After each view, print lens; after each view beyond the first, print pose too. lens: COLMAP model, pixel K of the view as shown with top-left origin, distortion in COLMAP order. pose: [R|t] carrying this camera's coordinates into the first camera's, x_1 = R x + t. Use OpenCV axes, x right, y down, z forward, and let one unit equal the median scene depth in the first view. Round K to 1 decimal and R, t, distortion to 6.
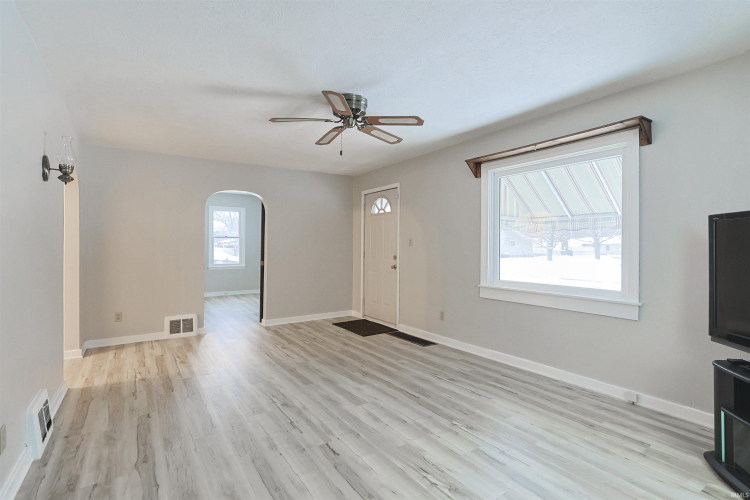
lens RADIAL K [[367.9, 0, 371.0], [0, 367.9, 245.8], [0, 0, 1]] dist [-0.011524, 0.006024]
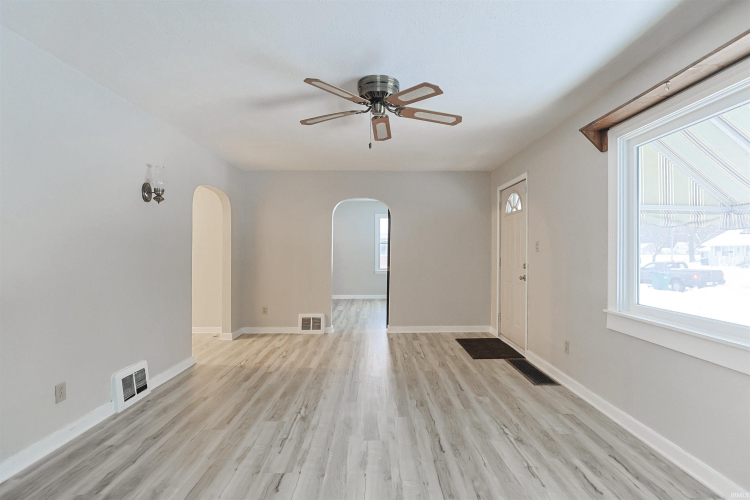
lens RADIAL K [[367.9, 0, 377.0], [0, 367.9, 248.7], [0, 0, 1]] dist [-0.011524, 0.006024]
pose [[0.839602, -0.003061, -0.543194, 0.314782], [-0.000357, 0.999981, -0.006187, -0.001376], [0.543202, 0.005389, 0.839585, 0.211056]]
